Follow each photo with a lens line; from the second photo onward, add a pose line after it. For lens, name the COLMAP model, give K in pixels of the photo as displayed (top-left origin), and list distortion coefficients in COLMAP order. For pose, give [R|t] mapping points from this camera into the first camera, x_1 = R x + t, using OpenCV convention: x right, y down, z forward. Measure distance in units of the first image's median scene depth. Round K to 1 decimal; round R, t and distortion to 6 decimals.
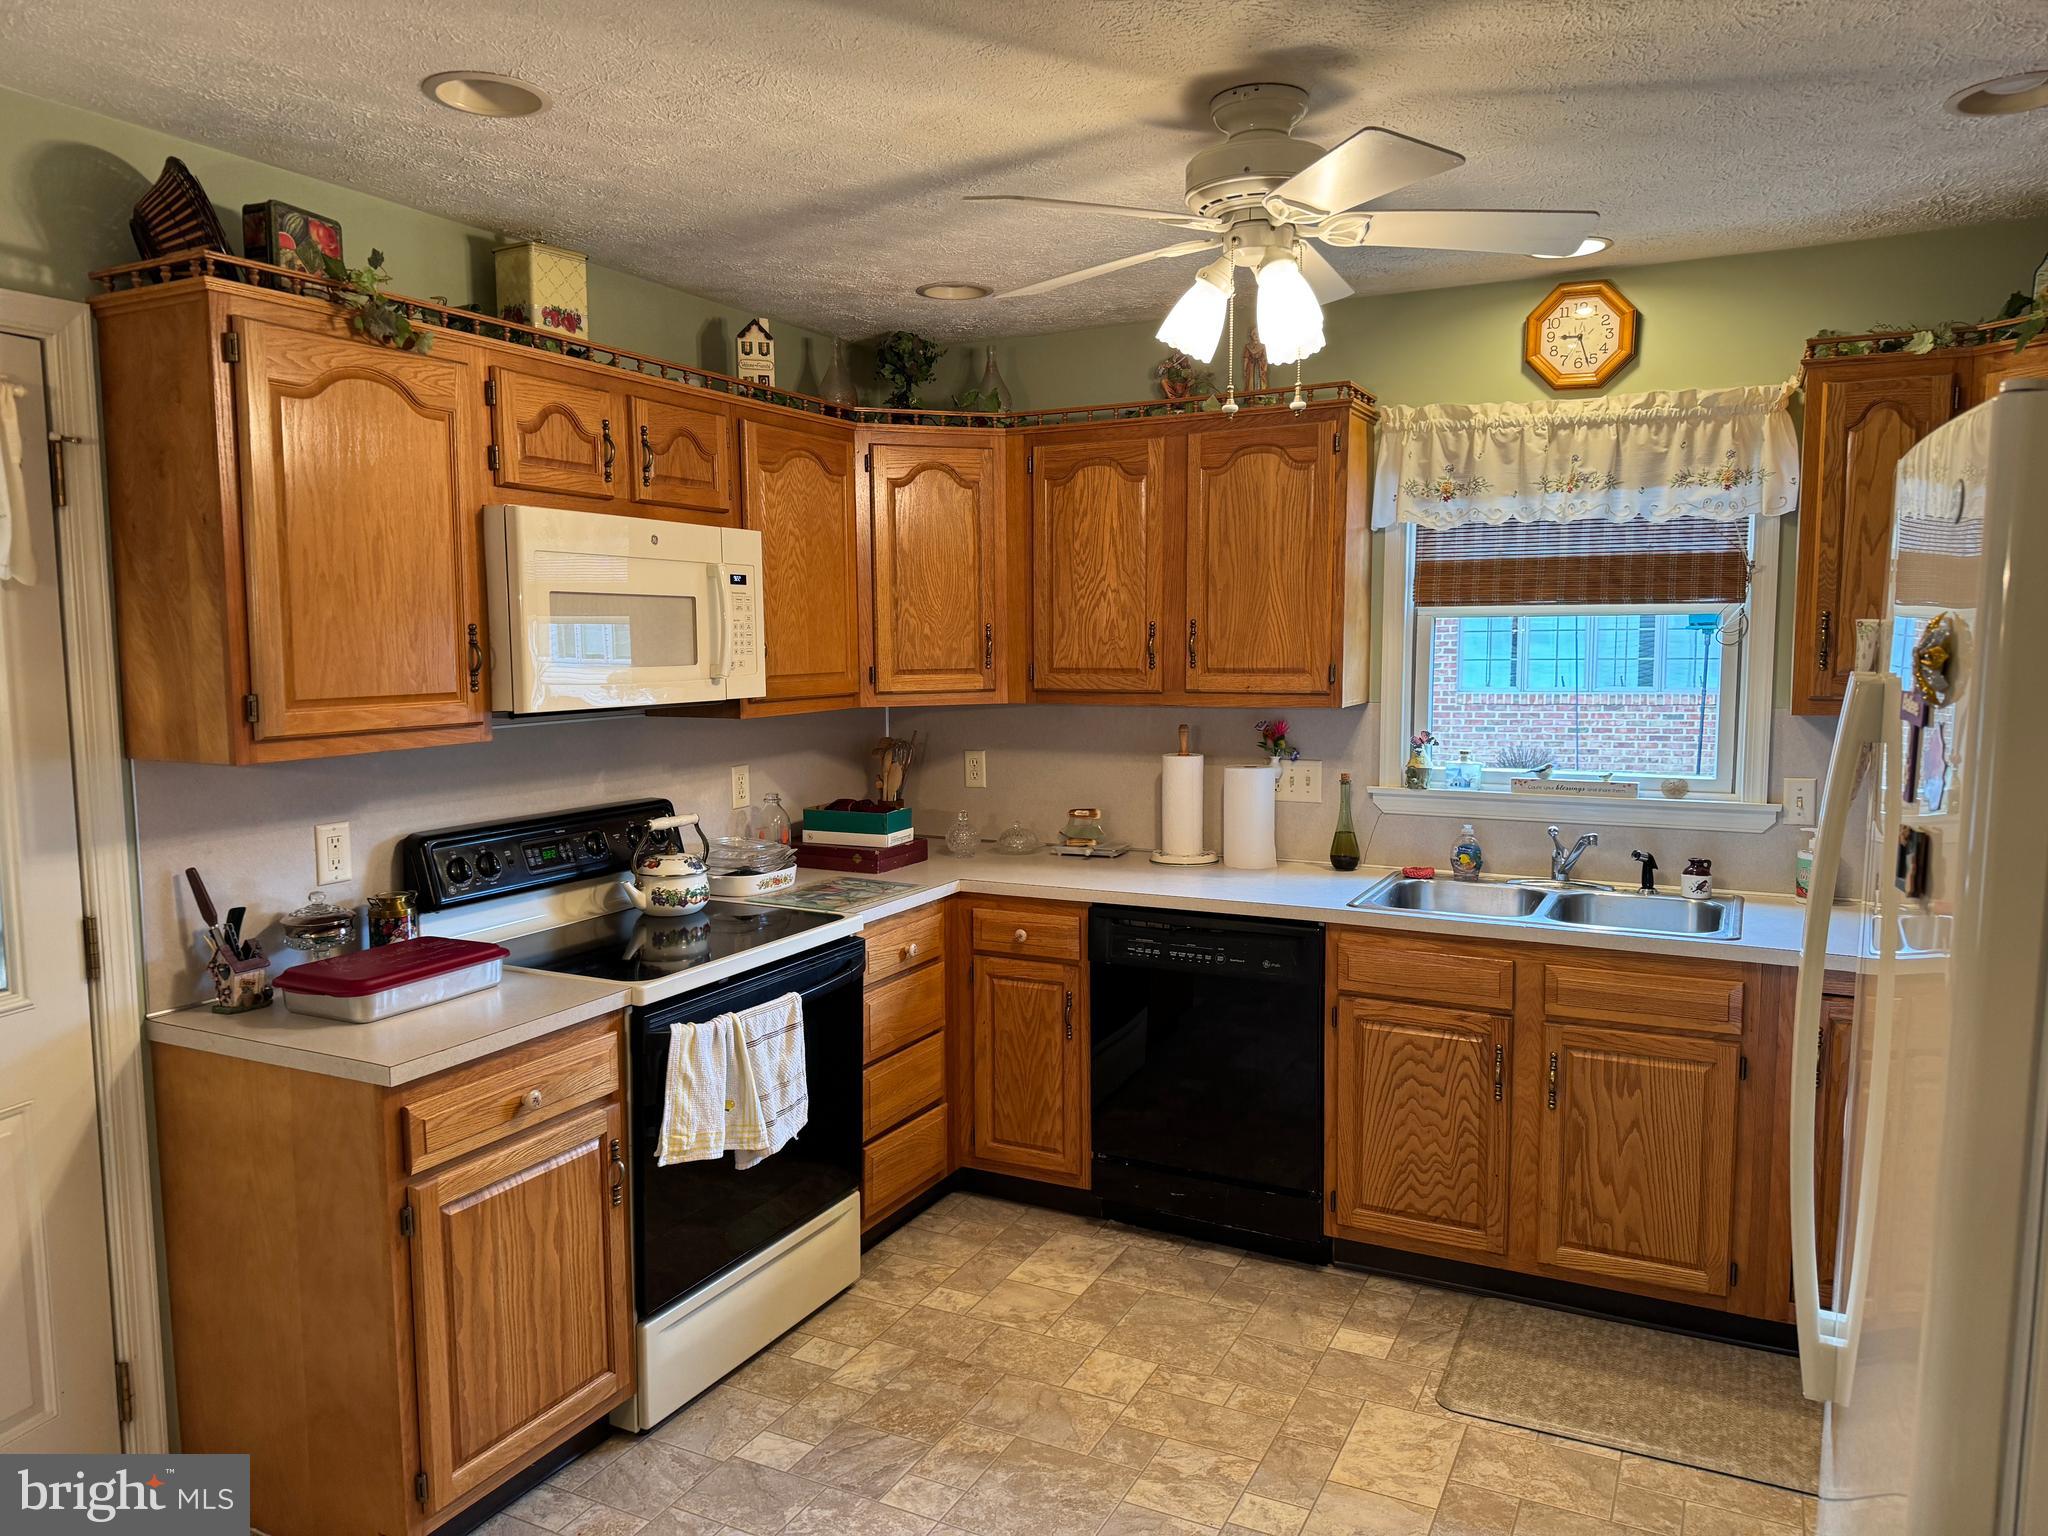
lens RADIAL K [[1398.0, 0, 1008.9], [0, 1398.0, 760.6], [0, 0, 1]] dist [0.071929, -0.083100]
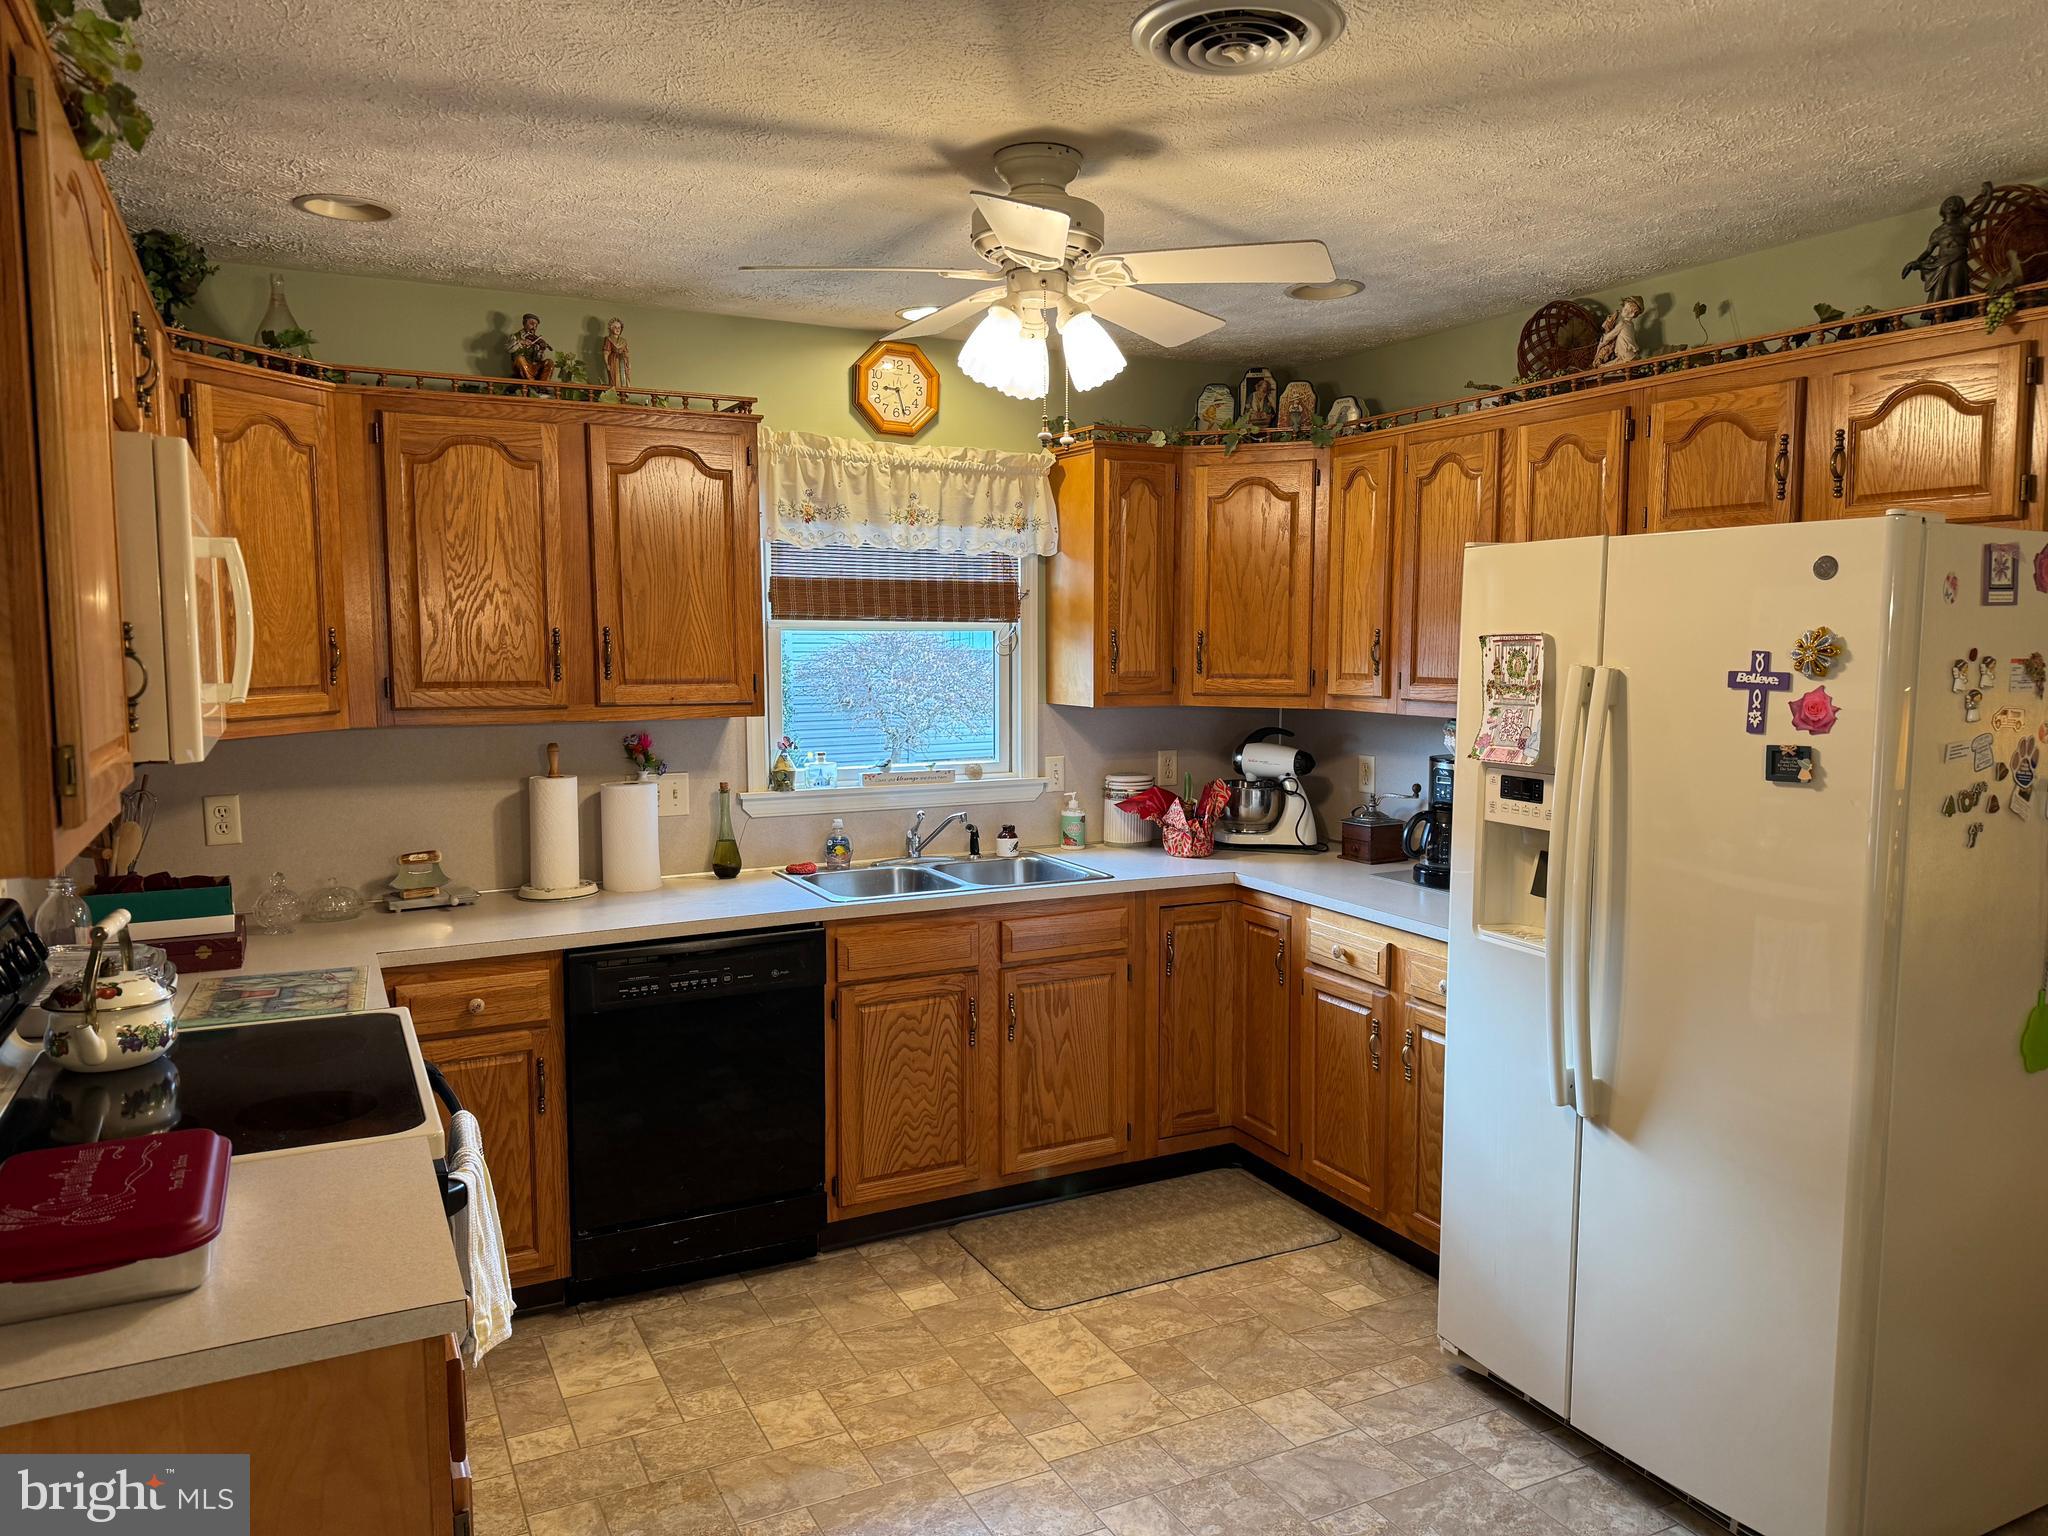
lens RADIAL K [[1398.0, 0, 1028.2], [0, 1398.0, 759.9], [0, 0, 1]] dist [0.071929, -0.083100]
pose [[0.586981, -0.061783, 0.807240, -0.498129], [0.072996, 0.997062, 0.023232, -0.015954], [-0.806303, 0.045288, 0.589766, 0.251939]]
